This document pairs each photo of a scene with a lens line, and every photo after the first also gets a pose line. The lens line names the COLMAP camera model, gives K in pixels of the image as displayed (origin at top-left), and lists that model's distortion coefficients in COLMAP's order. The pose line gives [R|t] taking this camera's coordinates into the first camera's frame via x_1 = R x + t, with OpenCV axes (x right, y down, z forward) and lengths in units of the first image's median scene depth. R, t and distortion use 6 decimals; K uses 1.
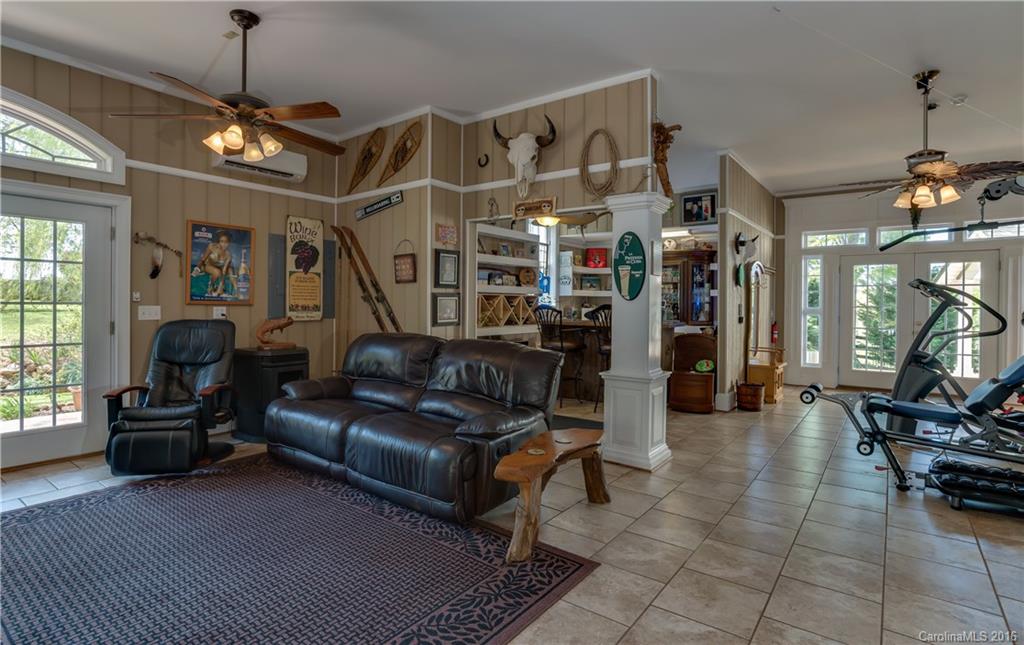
lens RADIAL K [[509.4, 0, 513.1], [0, 509.4, 313.2], [0, 0, 1]] dist [-0.000237, 0.000301]
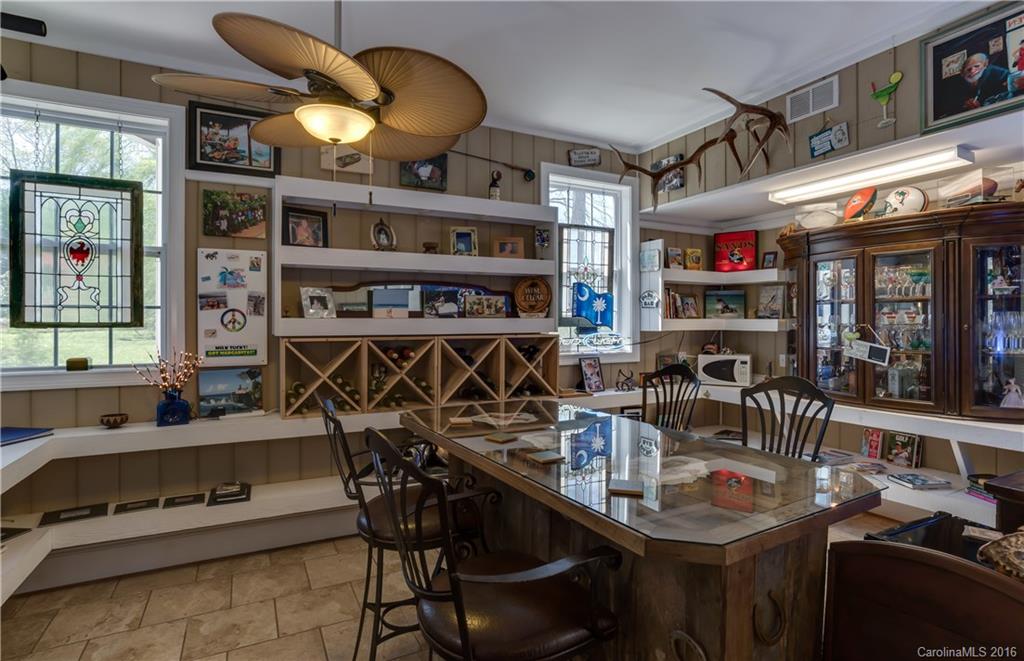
lens RADIAL K [[521.5, 0, 514.6], [0, 521.5, 323.7], [0, 0, 1]] dist [0.004665, 0.001491]
pose [[0.907919, -0.005418, -0.419110, 0.350949], [0.000368, 0.999926, -0.012129, -0.064486], [0.419145, 0.010858, 0.907854, 0.885477]]
